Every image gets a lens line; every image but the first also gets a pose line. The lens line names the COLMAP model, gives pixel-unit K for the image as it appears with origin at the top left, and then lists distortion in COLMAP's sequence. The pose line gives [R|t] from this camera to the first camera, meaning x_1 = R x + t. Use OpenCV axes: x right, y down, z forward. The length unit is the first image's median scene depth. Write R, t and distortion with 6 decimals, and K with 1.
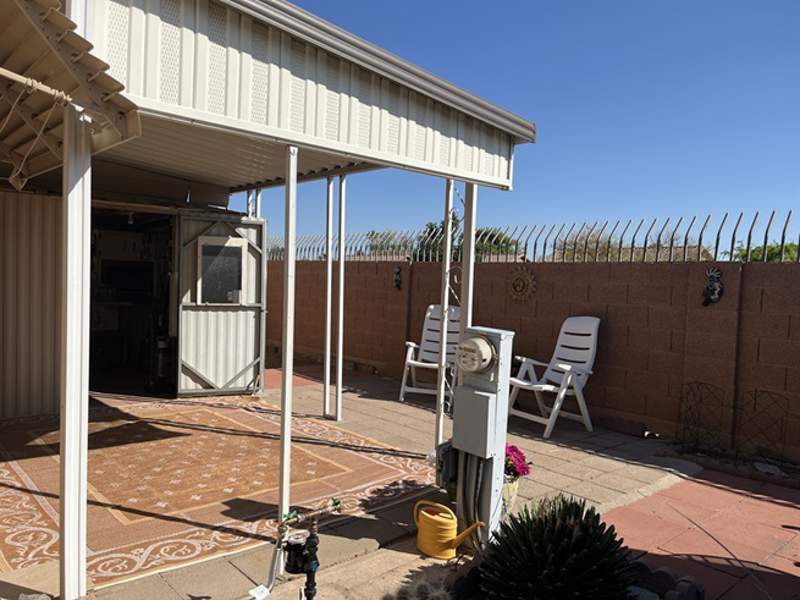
lens RADIAL K [[611.4, 0, 398.9], [0, 611.4, 298.2], [0, 0, 1]] dist [0.014217, 0.006726]
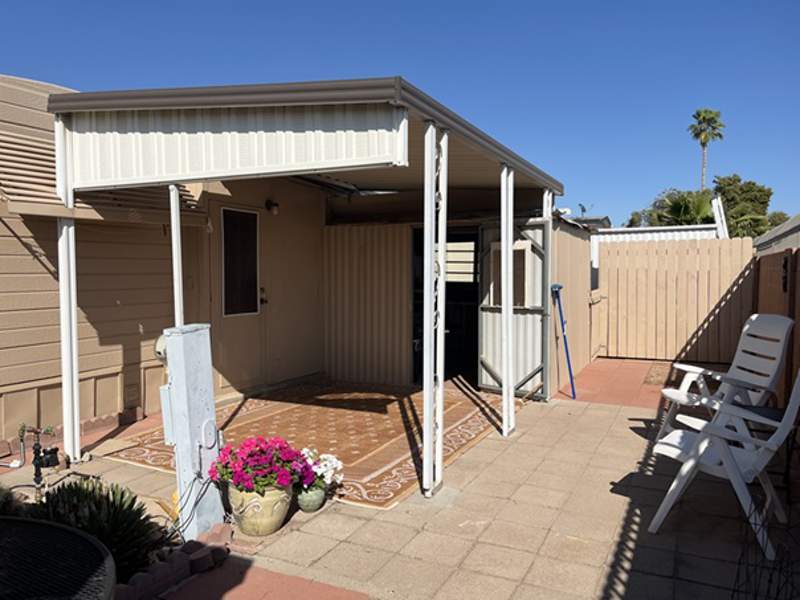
lens RADIAL K [[611.4, 0, 399.8], [0, 611.4, 302.5], [0, 0, 1]] dist [0.014217, 0.006726]
pose [[0.379880, 0.009091, -0.924991, 0.588686], [-0.014449, 0.999888, 0.003894, 0.001647], [0.924923, 0.011886, 0.379969, 0.443248]]
